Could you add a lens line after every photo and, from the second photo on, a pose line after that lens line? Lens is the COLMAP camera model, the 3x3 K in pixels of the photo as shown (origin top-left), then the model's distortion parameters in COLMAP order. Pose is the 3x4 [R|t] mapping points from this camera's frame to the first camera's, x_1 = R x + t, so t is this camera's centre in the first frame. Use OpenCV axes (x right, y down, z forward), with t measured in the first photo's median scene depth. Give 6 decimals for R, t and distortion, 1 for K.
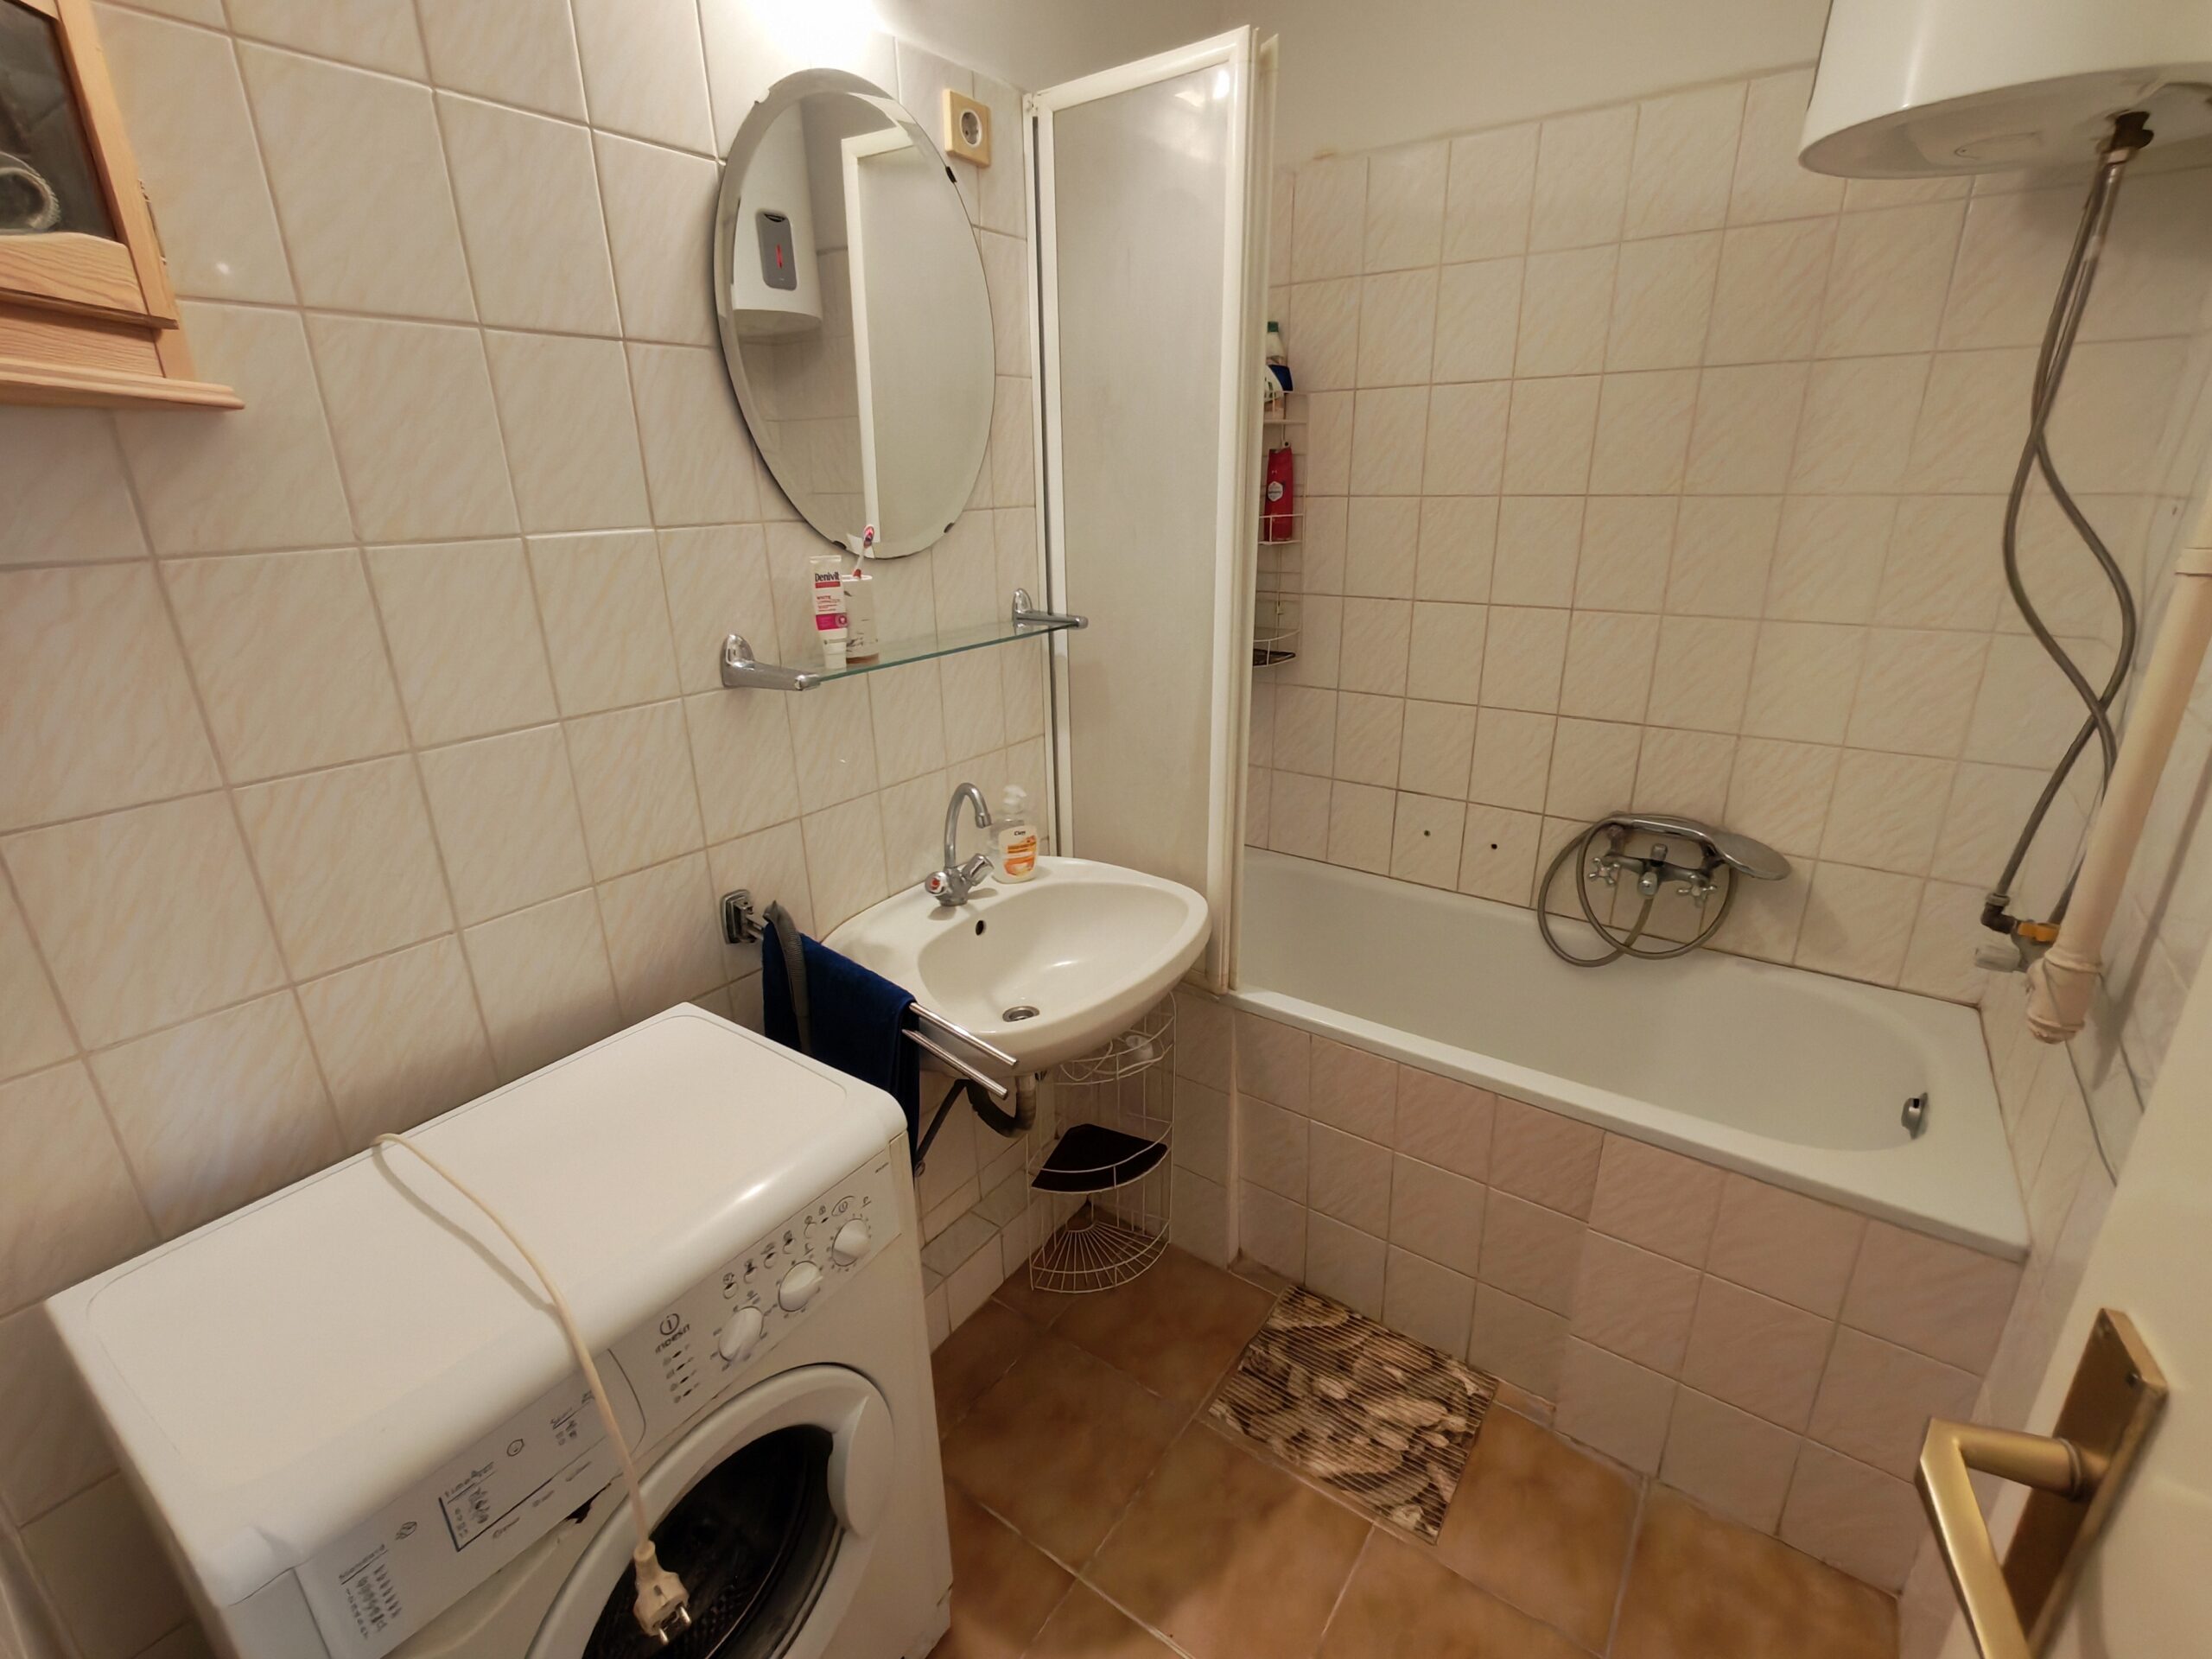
lens RADIAL K [[1013.5, 0, 1097.7], [0, 1013.5, 830.1], [0, 0, 1]] dist [0.002338, -0.000485]
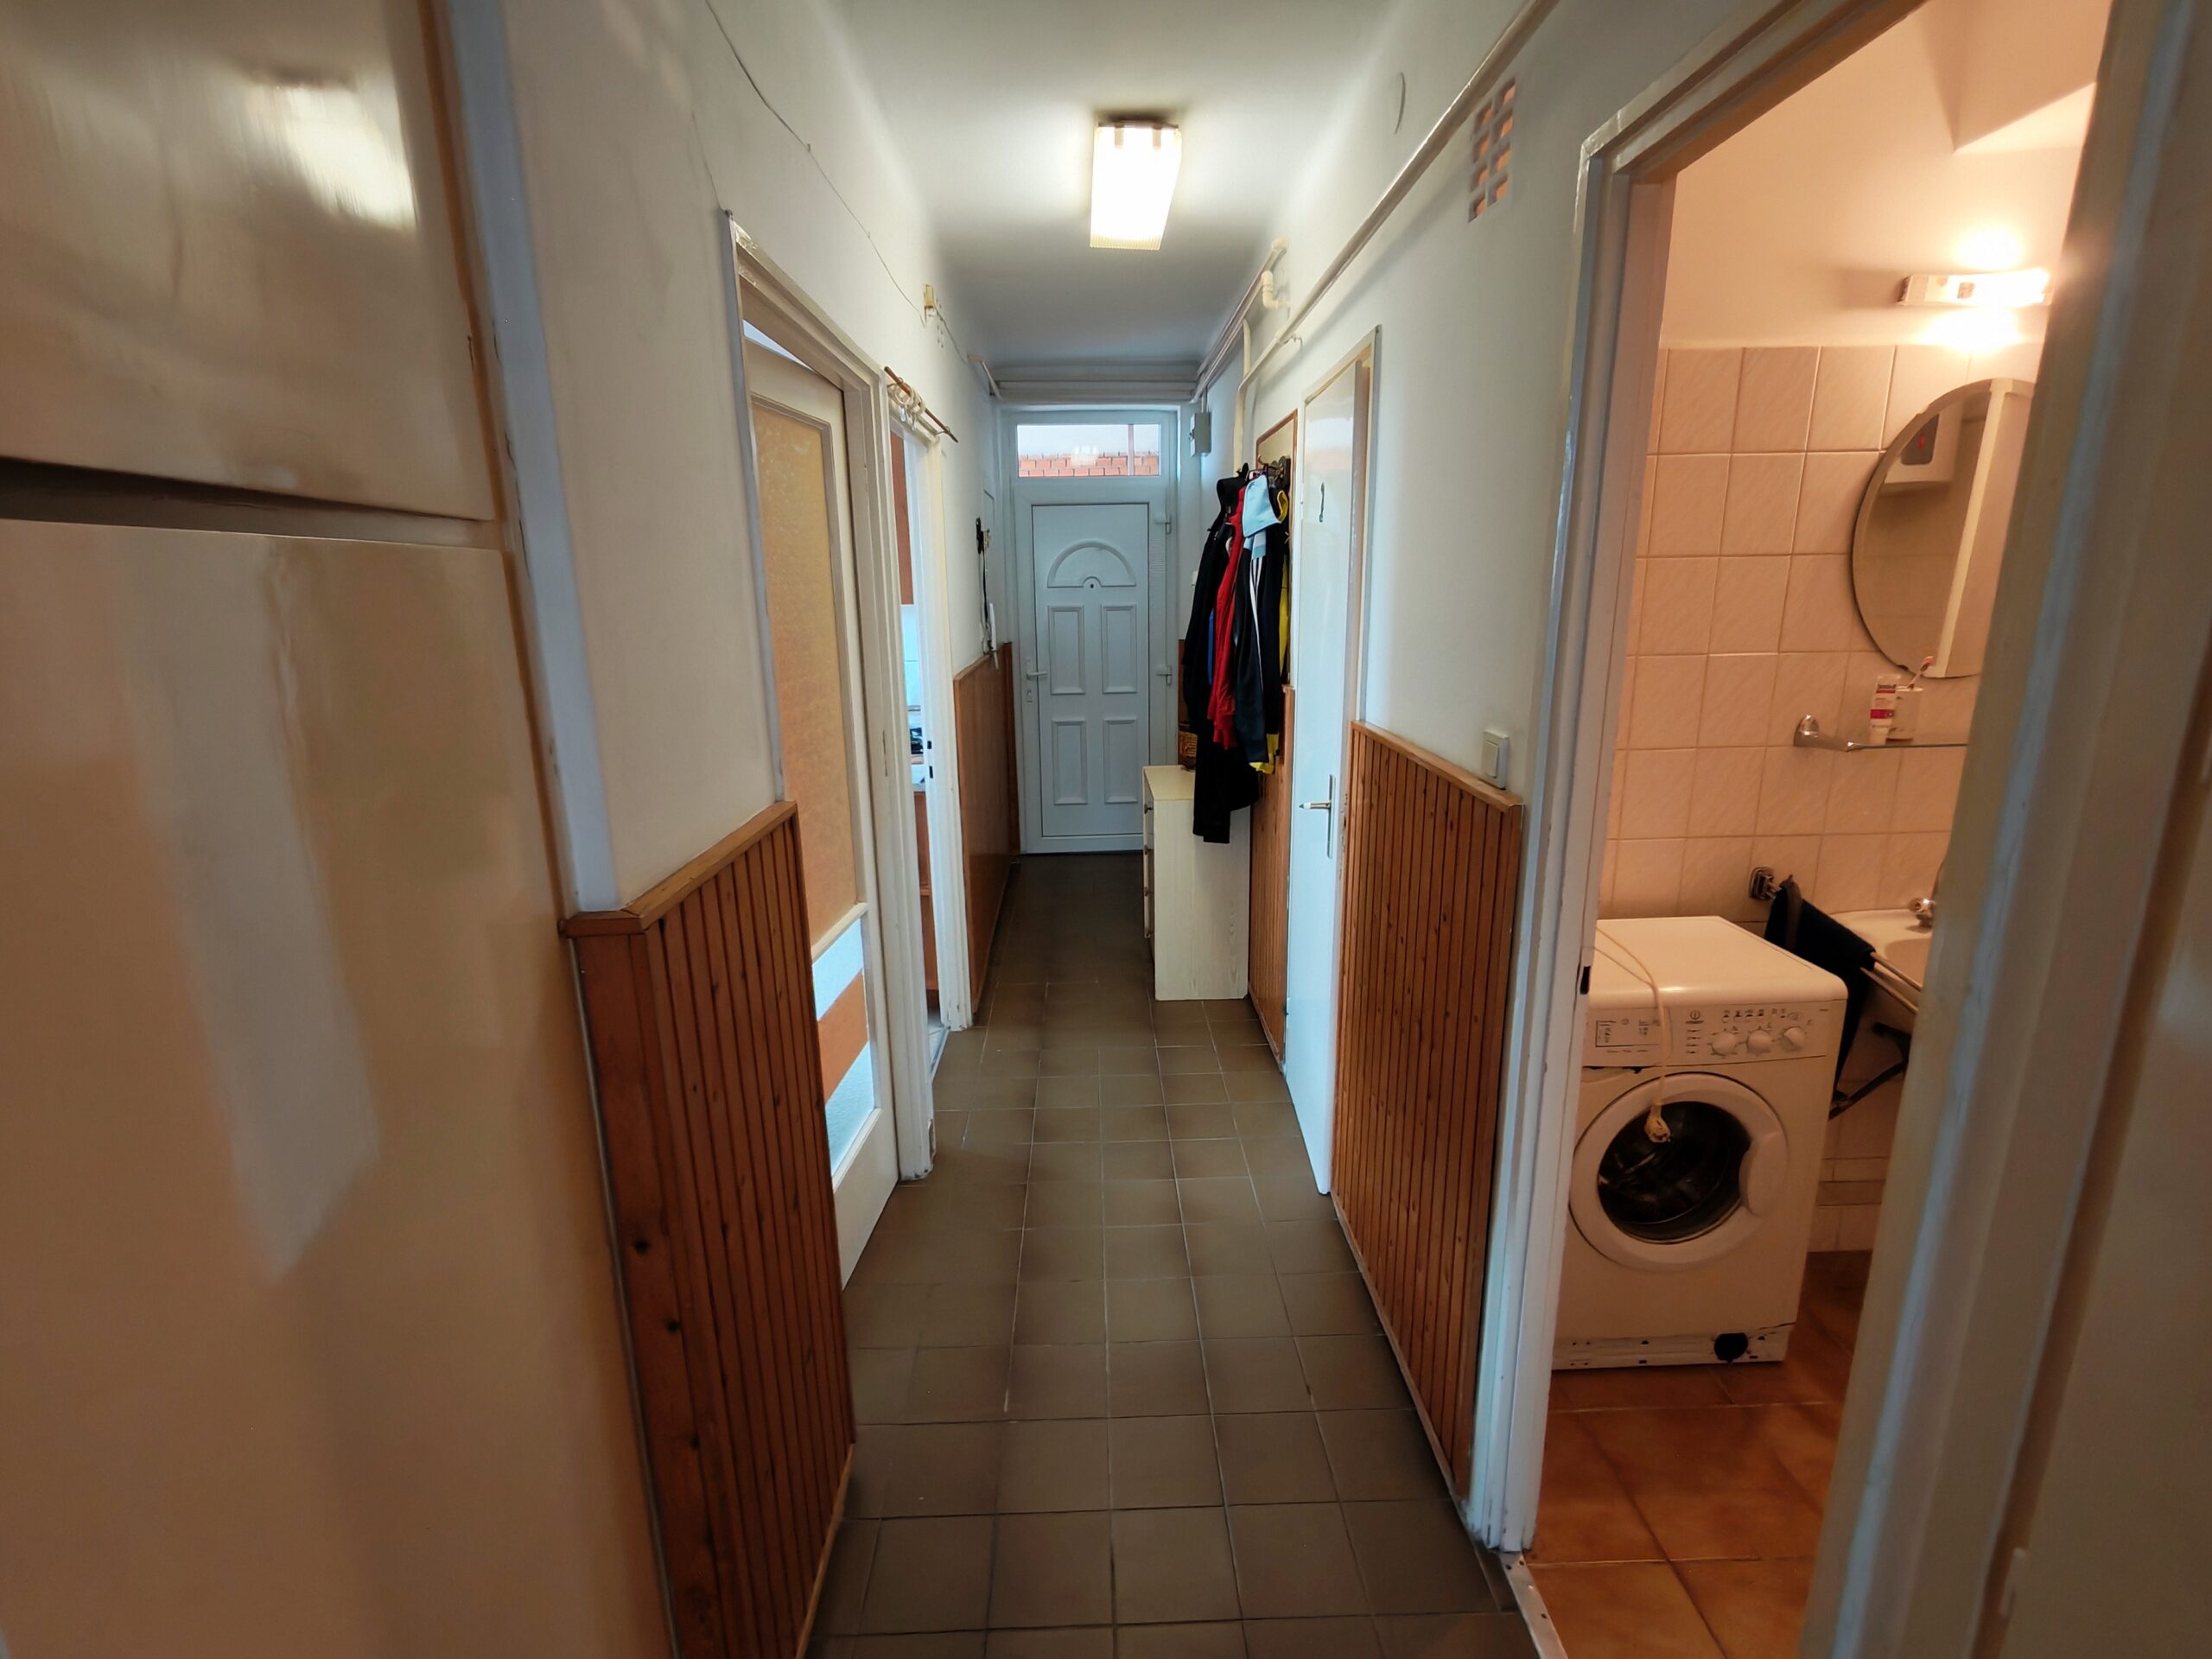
lens RADIAL K [[1013.5, 0, 1097.7], [0, 1013.5, 830.1], [0, 0, 1]] dist [0.002338, -0.000485]
pose [[0.600692, 0.197684, -0.774655, 0.270512], [-0.253825, 0.965973, 0.049683, 0.205575], [0.758118, 0.166783, 0.630429, -0.917332]]
